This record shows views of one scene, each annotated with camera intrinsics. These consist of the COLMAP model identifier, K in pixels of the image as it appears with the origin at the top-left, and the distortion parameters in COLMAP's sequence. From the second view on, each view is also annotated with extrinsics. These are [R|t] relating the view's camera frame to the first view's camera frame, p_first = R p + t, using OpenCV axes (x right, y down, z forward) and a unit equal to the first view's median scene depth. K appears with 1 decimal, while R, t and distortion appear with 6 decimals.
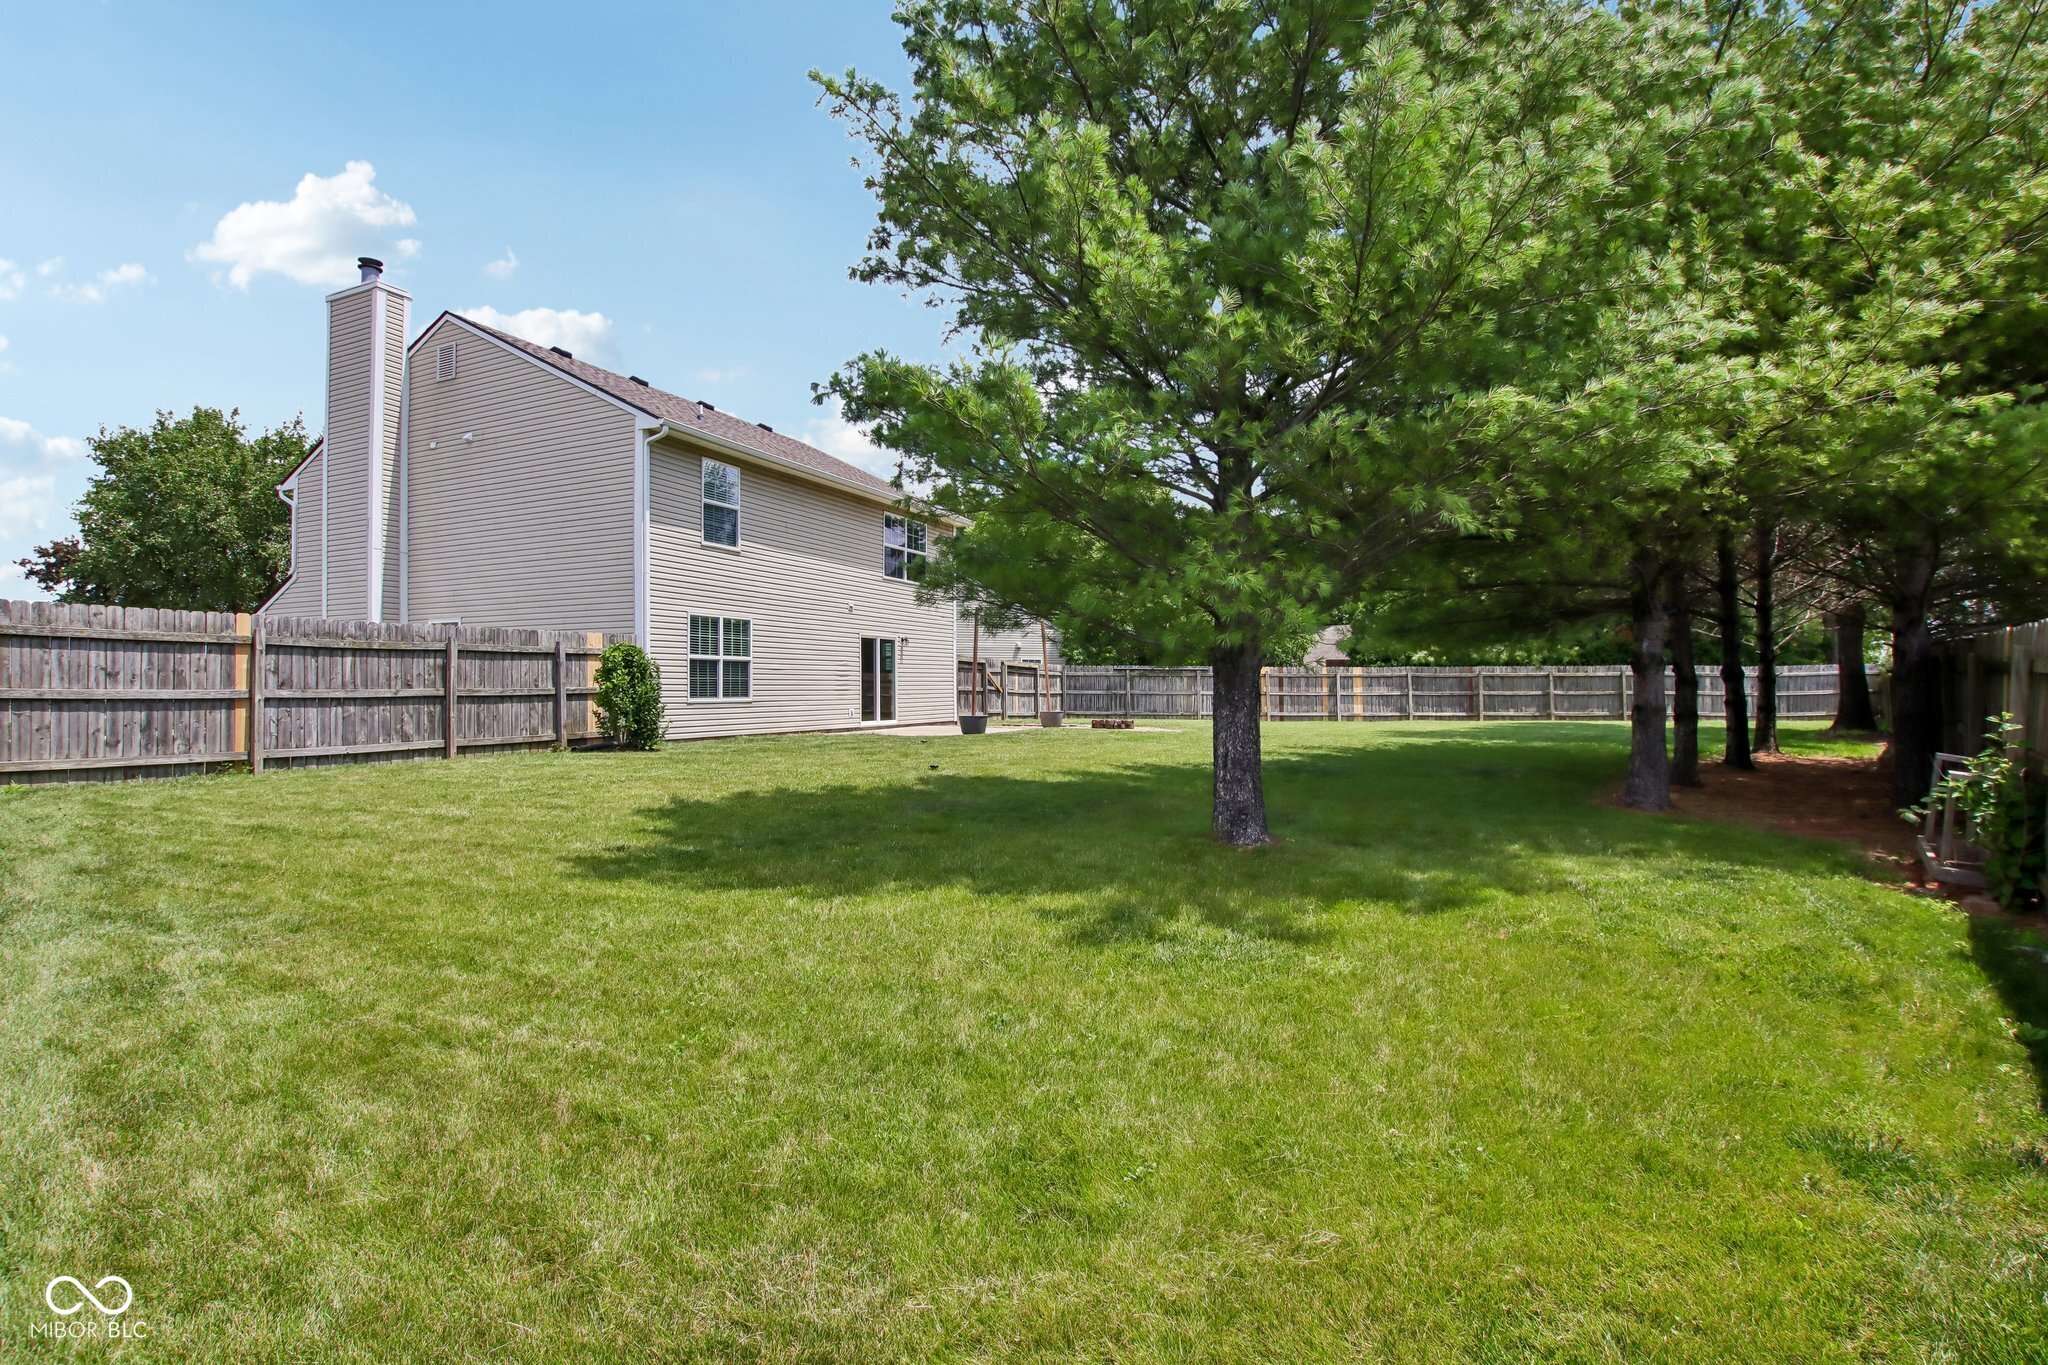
lens RADIAL K [[972.2, 0, 1017.0], [0, 972.2, 680.1], [0, 0, 1]] dist [-0.031550, 0.003889]
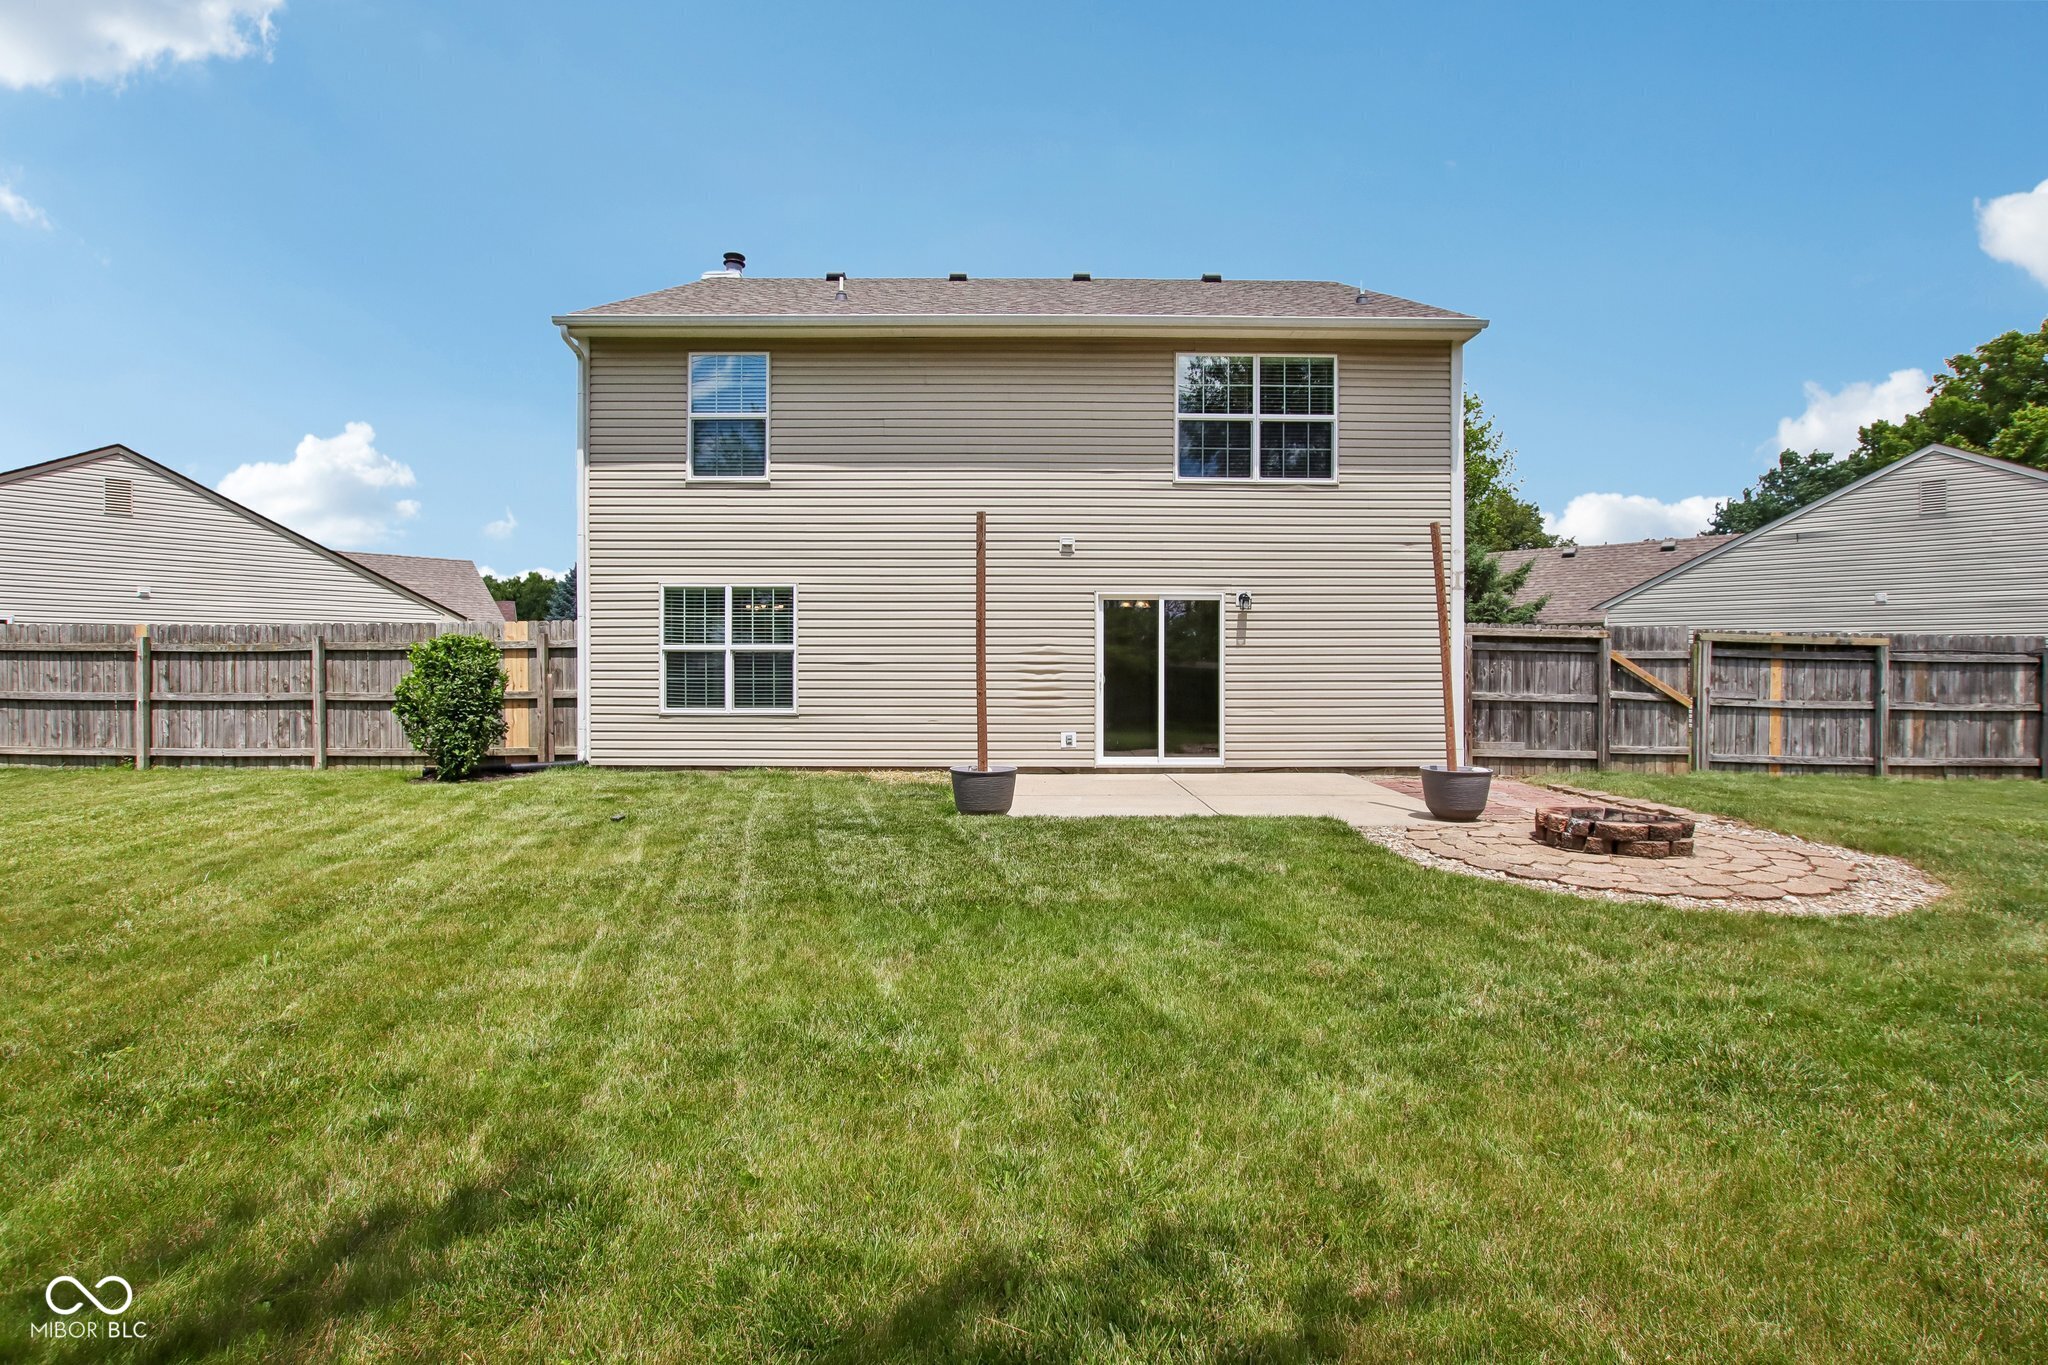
lens RADIAL K [[972.2, 0, 1018.9], [0, 972.2, 692.0], [0, 0, 1]] dist [-0.031550, 0.003889]
pose [[0.421872, 0.011182, -0.906587, 0.385786], [0.004100, 0.999890, 0.014240, -0.001483], [0.906646, -0.009724, 0.421780, 0.912680]]
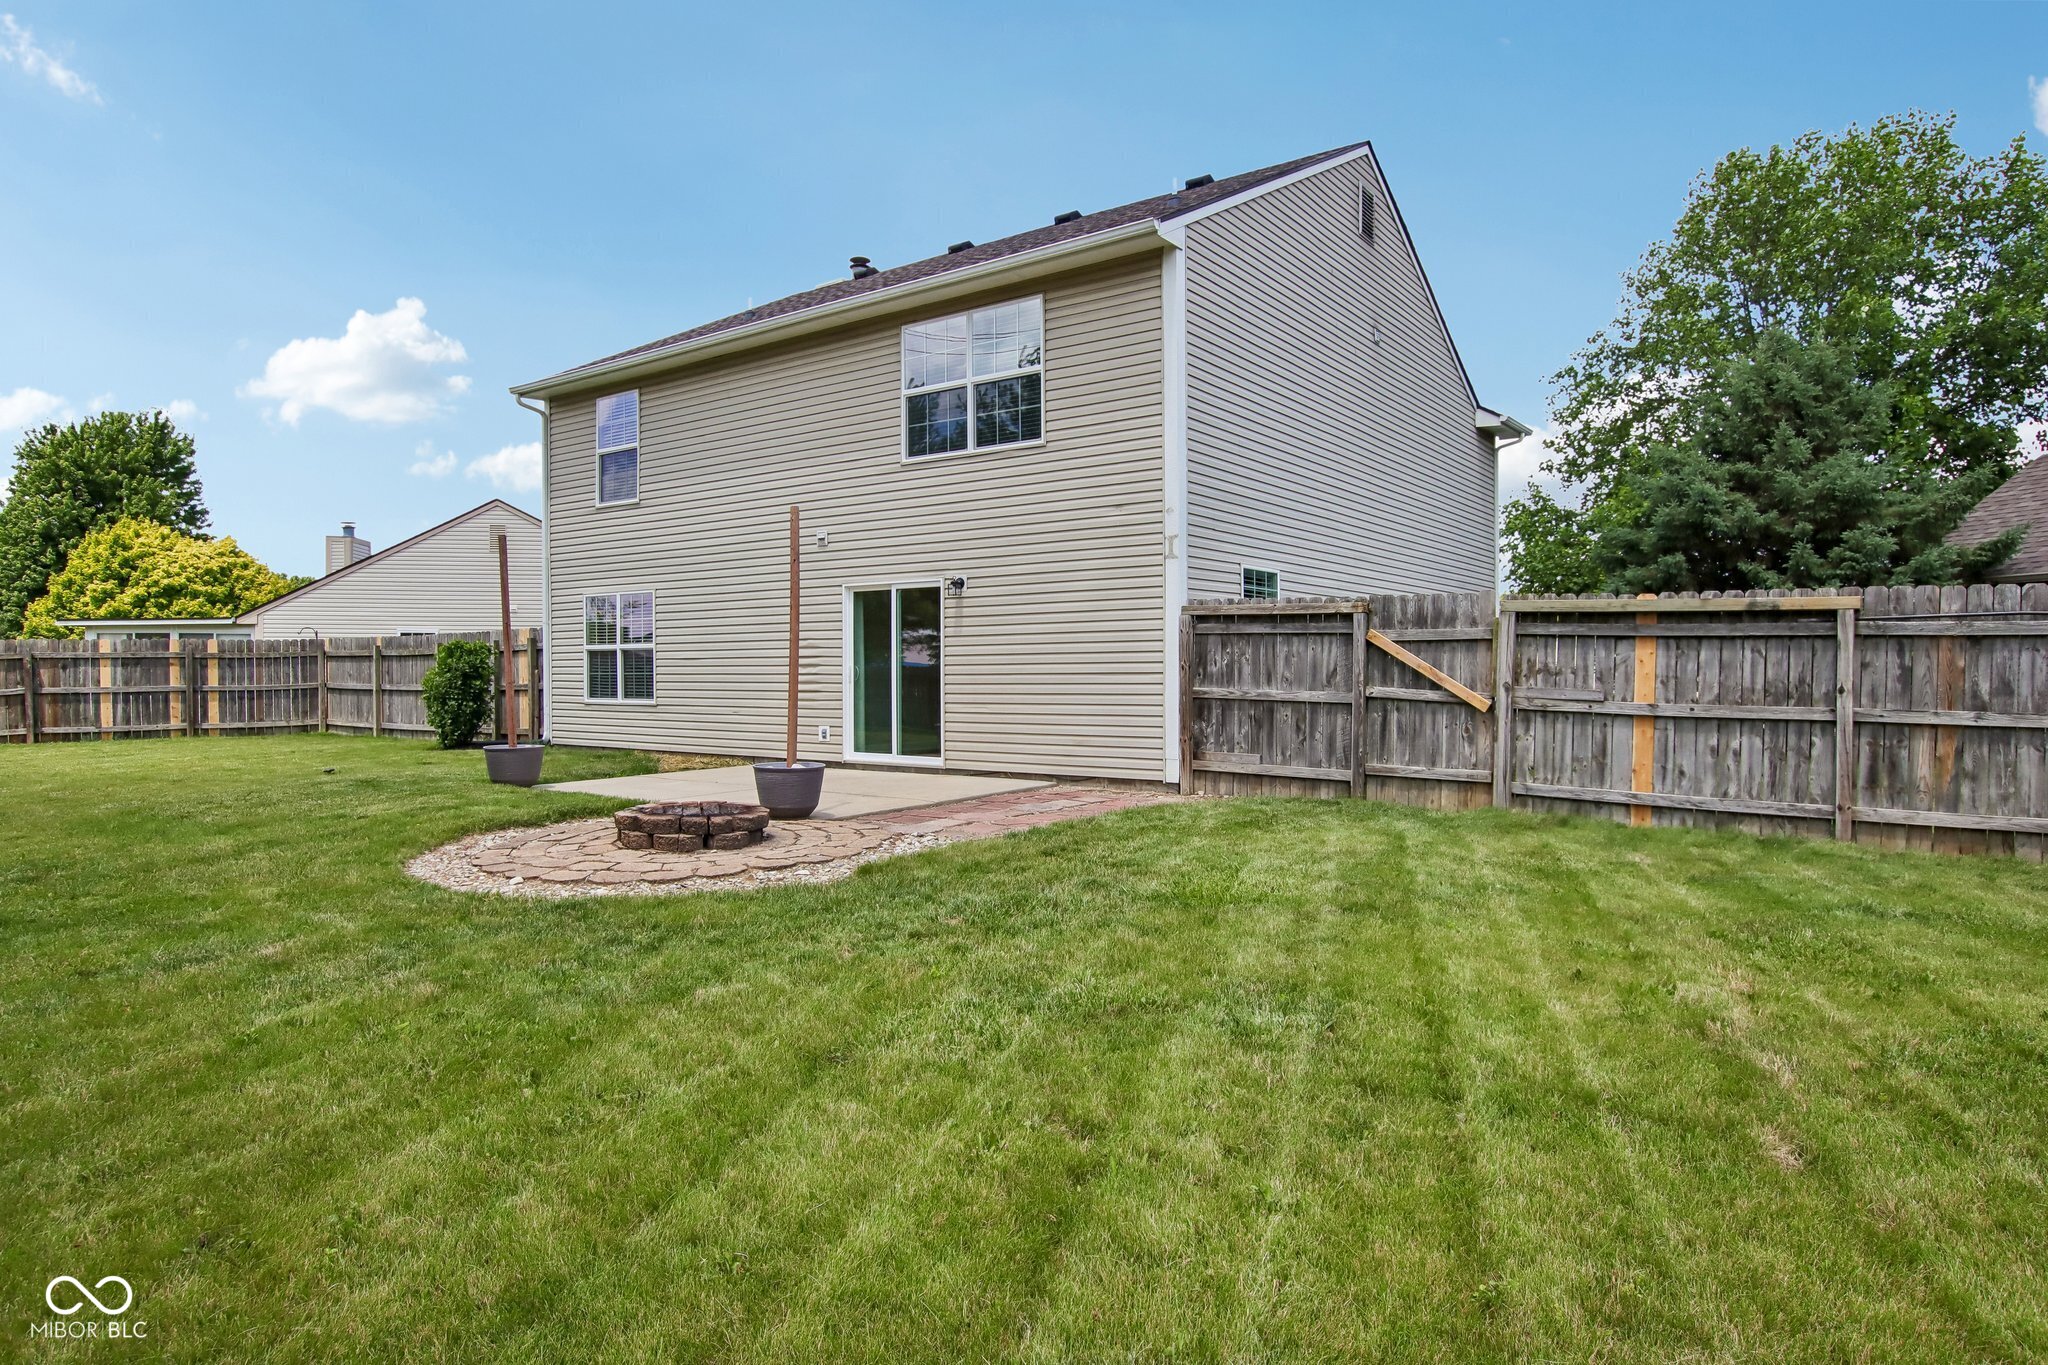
lens RADIAL K [[1204.5, 0, 1022.1], [0, 1204.5, 688.6], [0, 0, 1]] dist [-0.014149, 0.001598]
pose [[-0.206968, 0.010357, -0.978293, 0.575156], [0.006224, 0.999938, 0.009269, 0.003389], [0.978328, -0.004170, -0.207020, 1.534627]]
